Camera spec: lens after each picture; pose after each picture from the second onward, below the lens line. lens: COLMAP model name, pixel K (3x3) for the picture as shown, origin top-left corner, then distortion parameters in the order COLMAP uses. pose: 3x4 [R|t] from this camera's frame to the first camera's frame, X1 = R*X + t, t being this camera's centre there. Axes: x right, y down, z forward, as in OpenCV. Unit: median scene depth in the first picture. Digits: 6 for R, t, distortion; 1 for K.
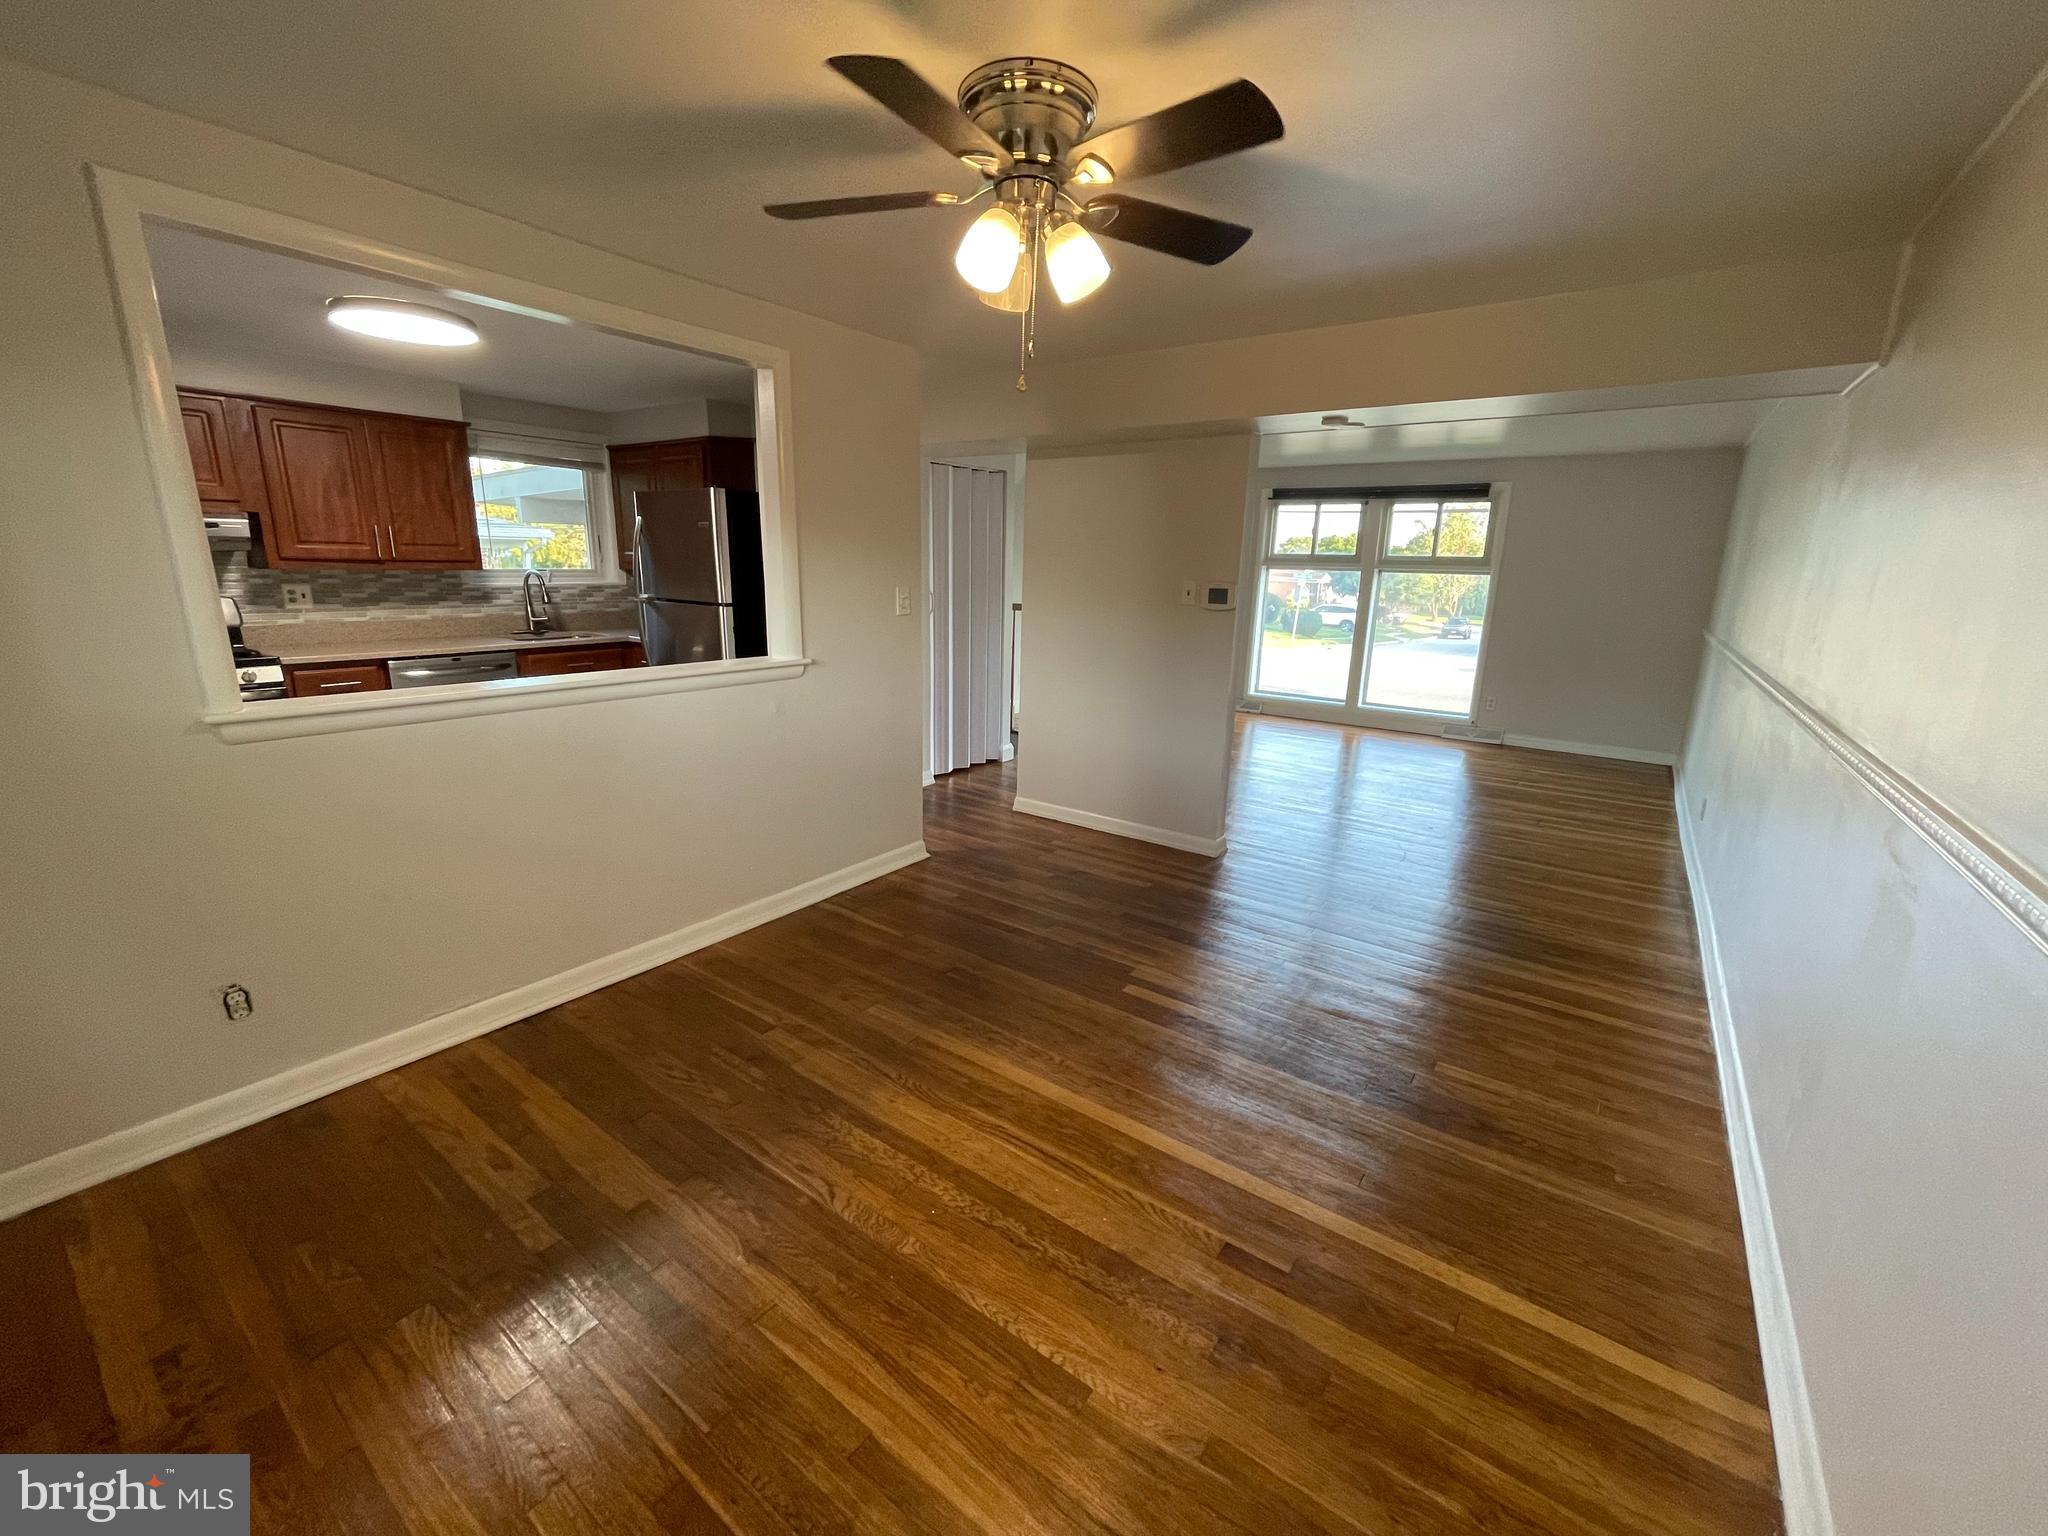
lens RADIAL K [[832.6, 0, 1019.5], [0, 832.6, 767.5], [0, 0, 1]] dist [-0.001258, 0.002346]
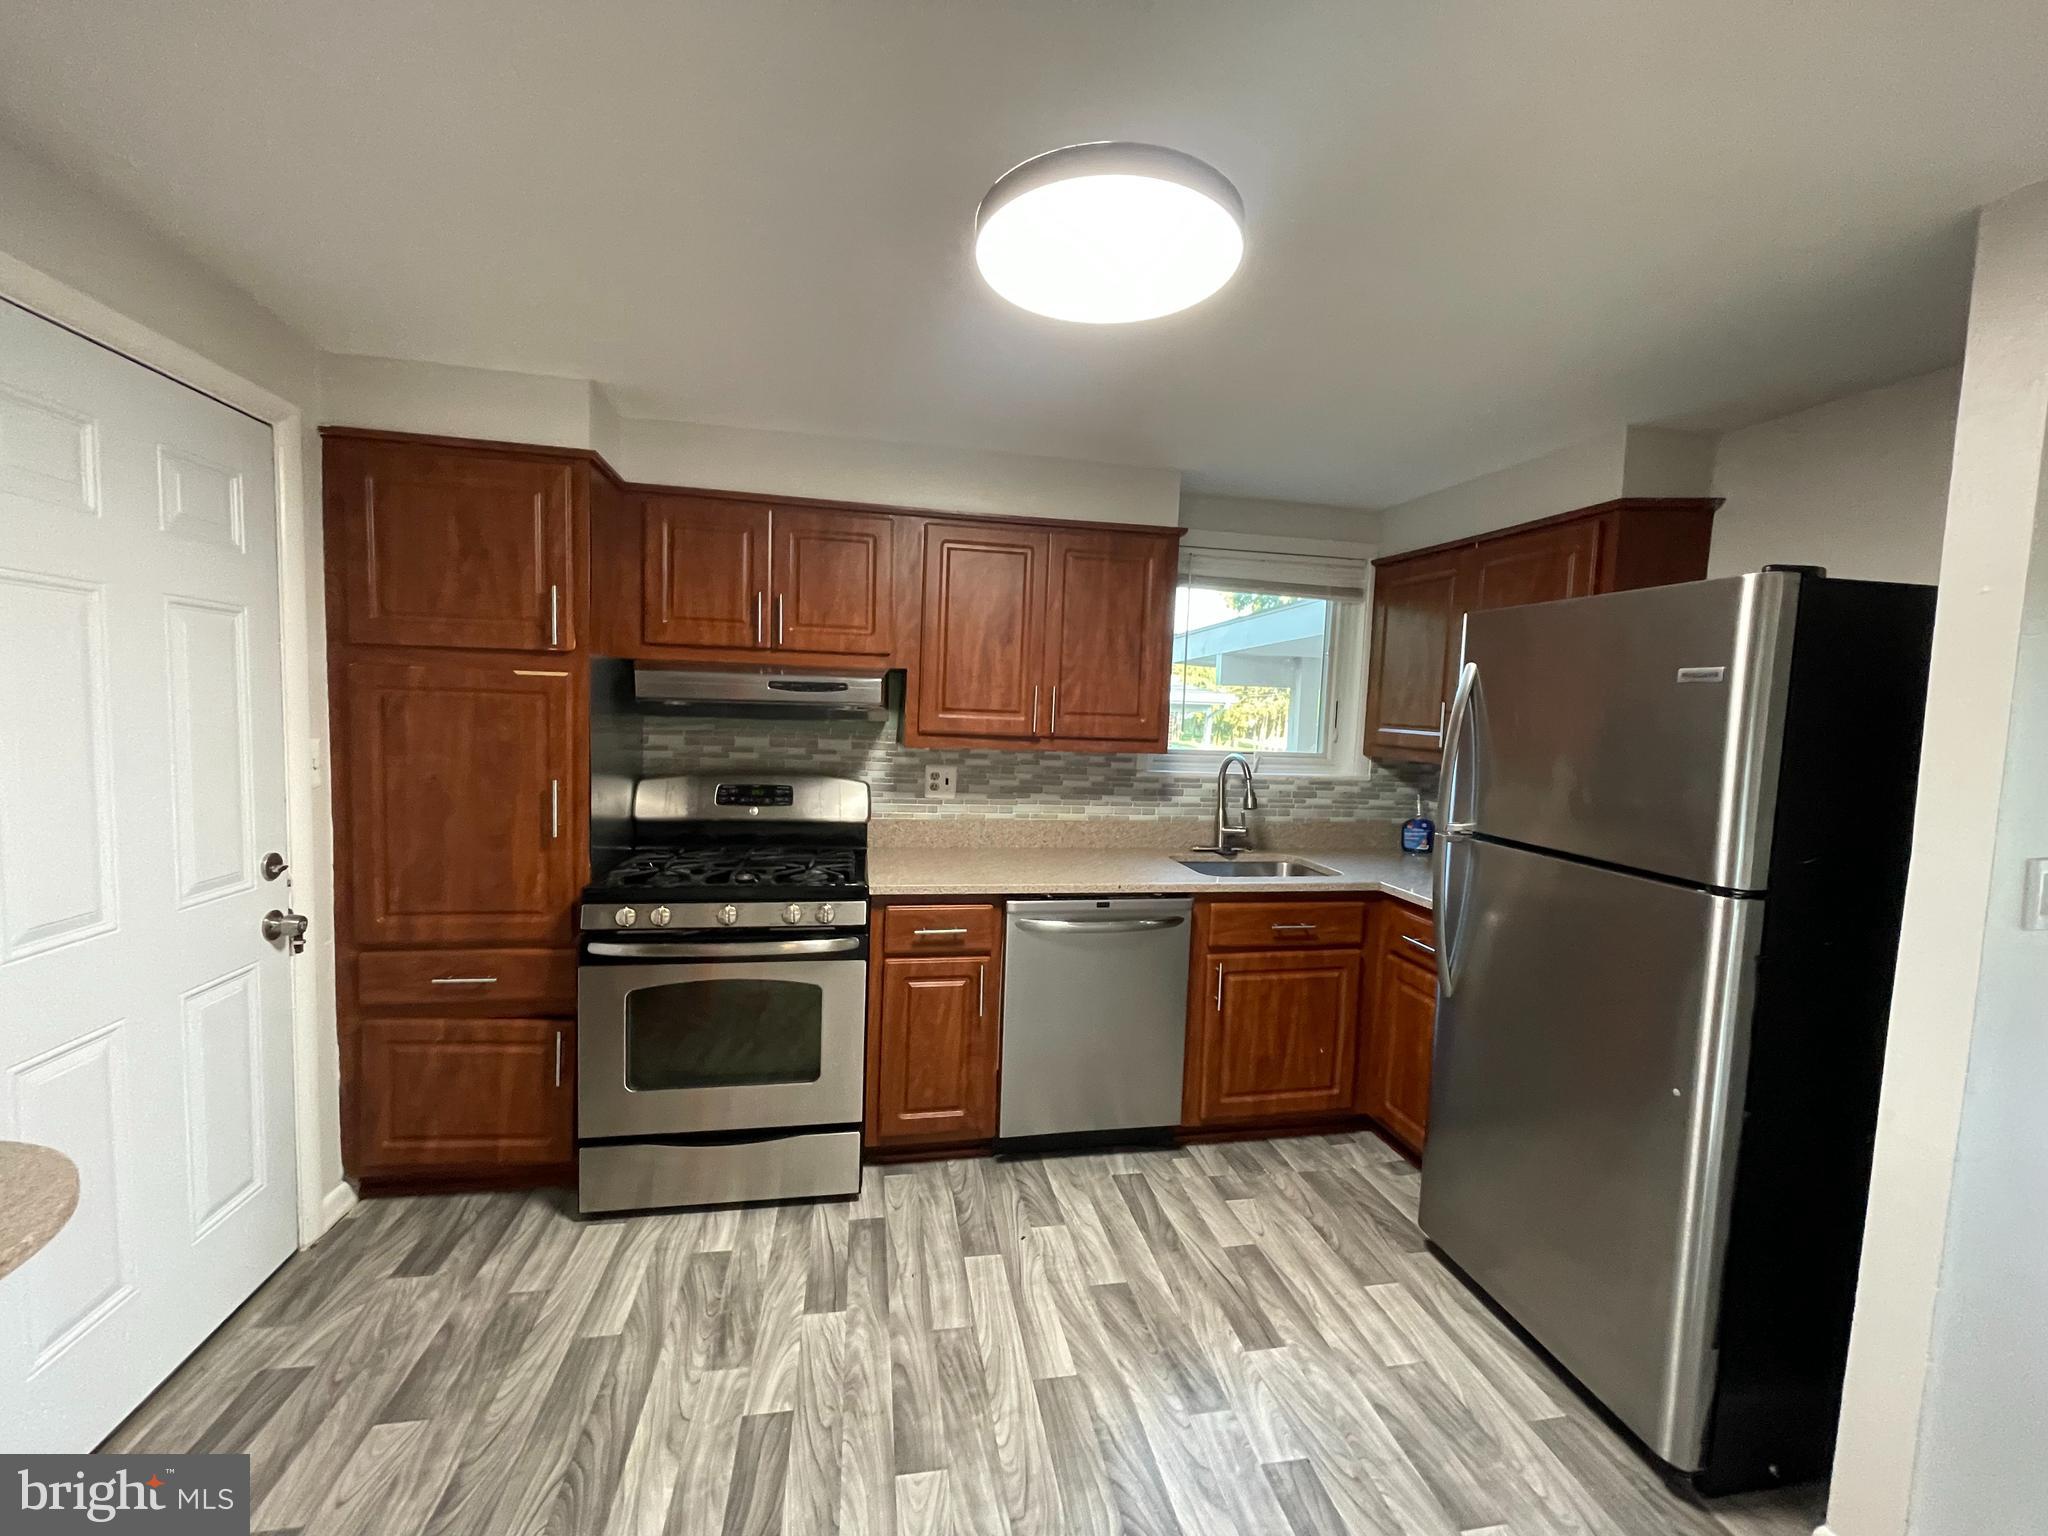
lens RADIAL K [[832.6, 0, 1015.9], [0, 832.6, 760.7], [0, 0, 1]] dist [-0.001258, 0.002346]
pose [[0.735513, 0.051691, -0.675536, -0.322206], [-0.183822, 0.974909, -0.125545, -0.140289], [0.652096, 0.216518, 0.726560, 0.498746]]
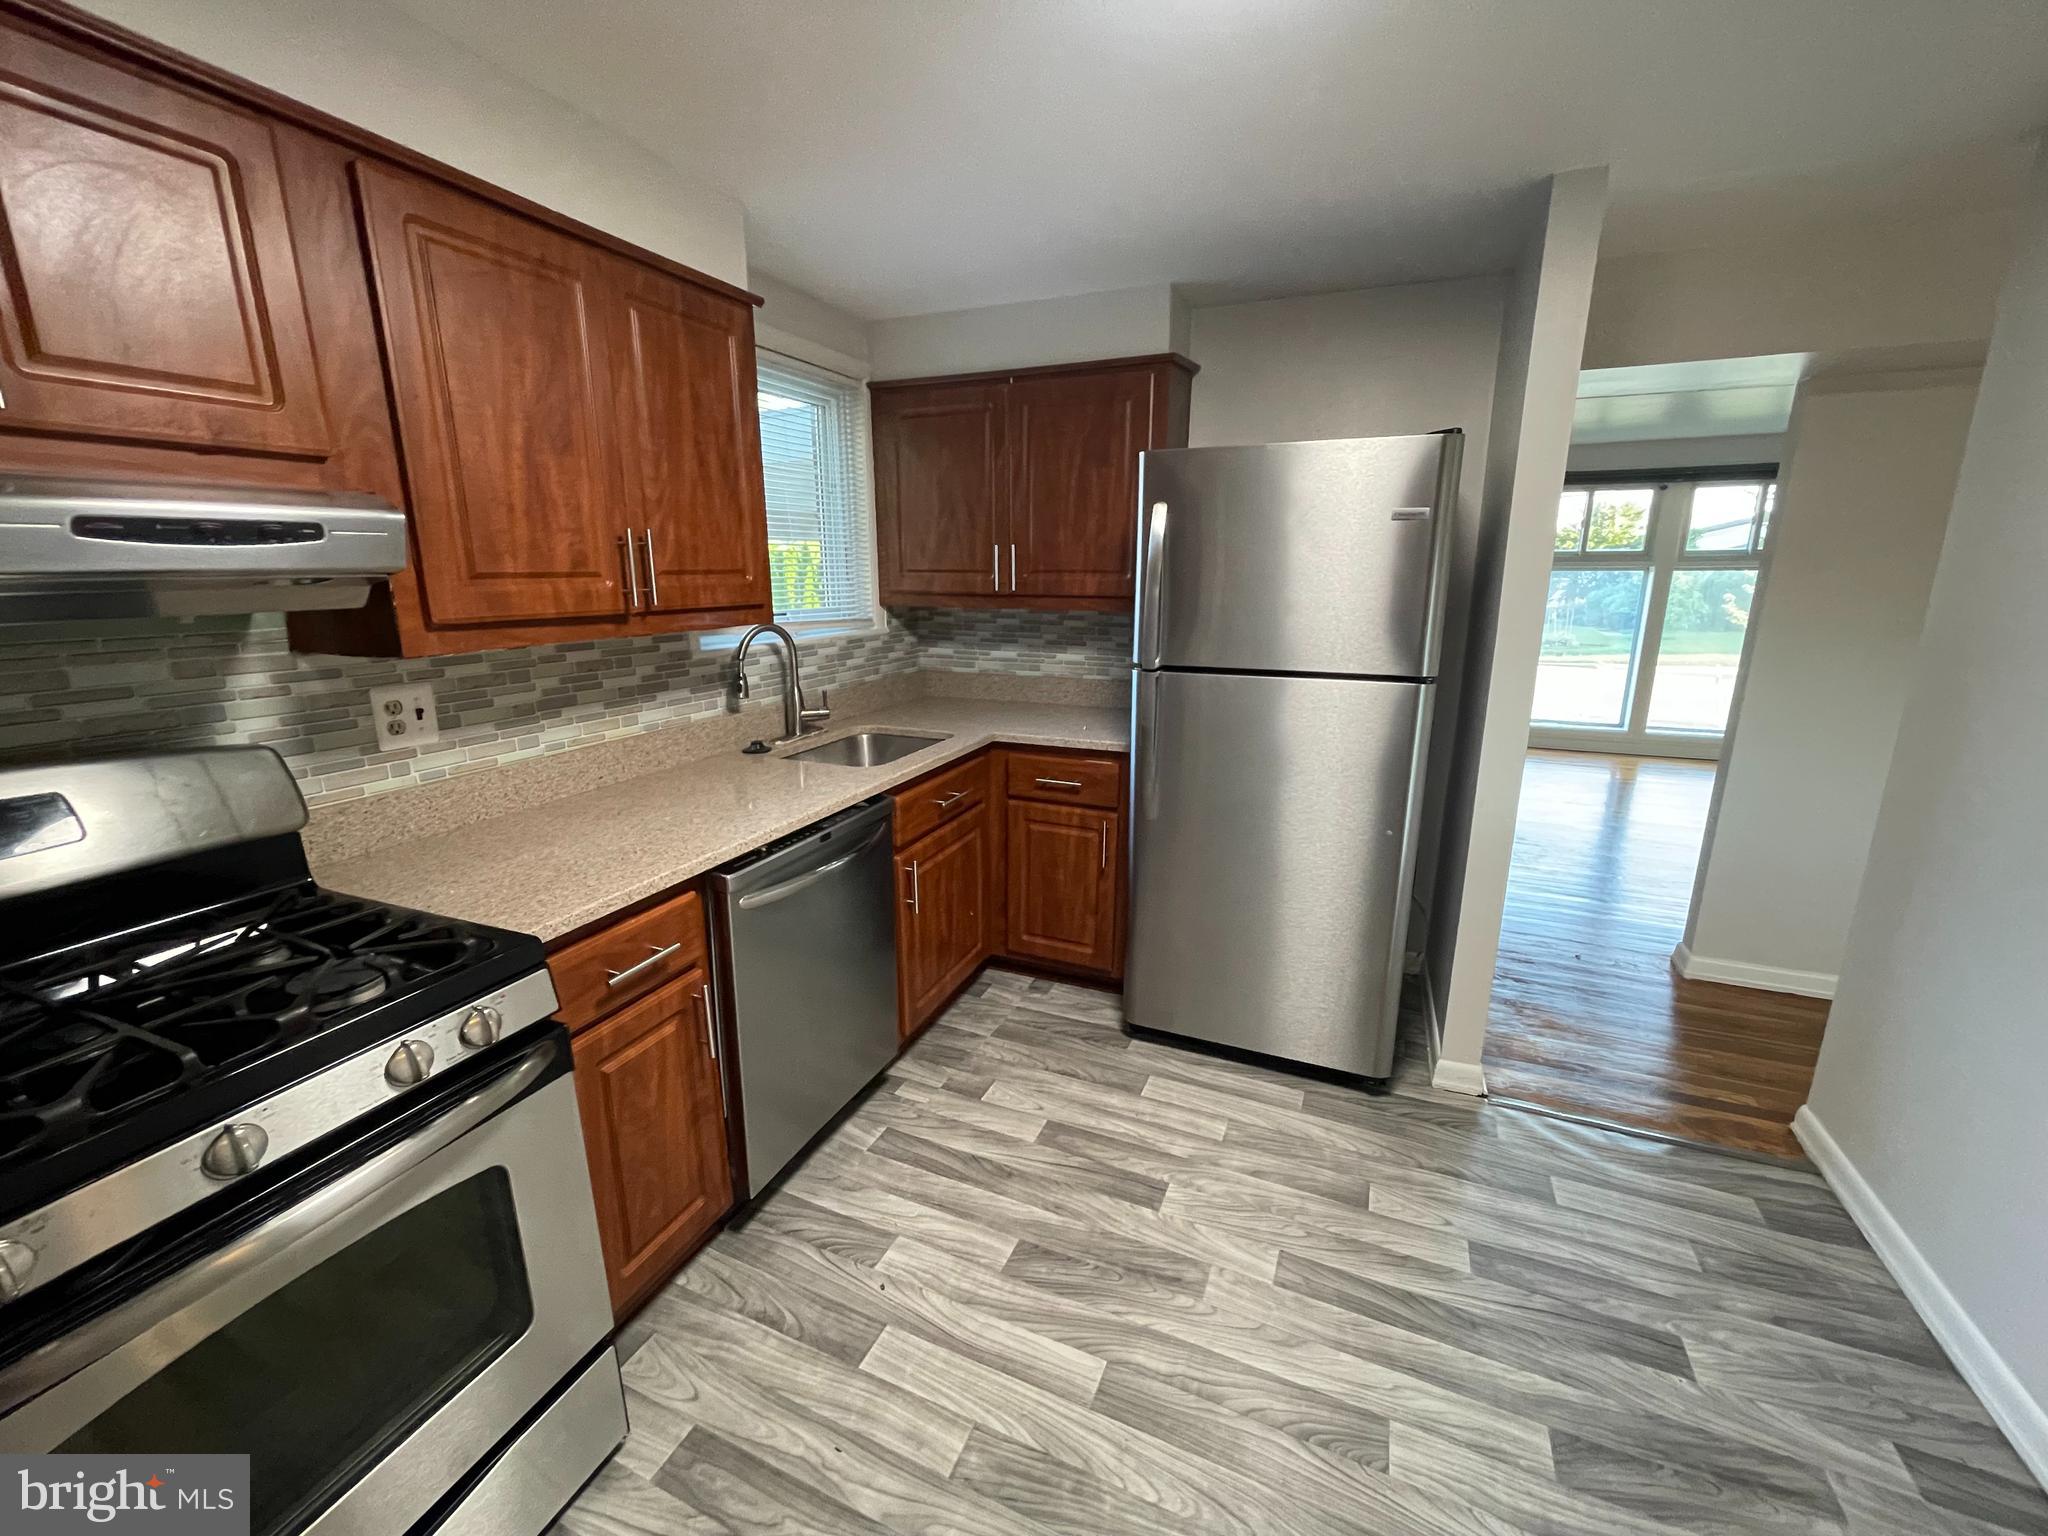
lens RADIAL K [[832.6, 0, 1001.3], [0, 832.6, 770.2], [0, 0, 1]] dist [-0.001258, 0.002346]
pose [[0.974492, -0.078254, 0.210335, -0.658901], [0.078647, 0.996881, 0.006512, -0.156243], [-0.210188, 0.010196, 0.977608, 0.546157]]
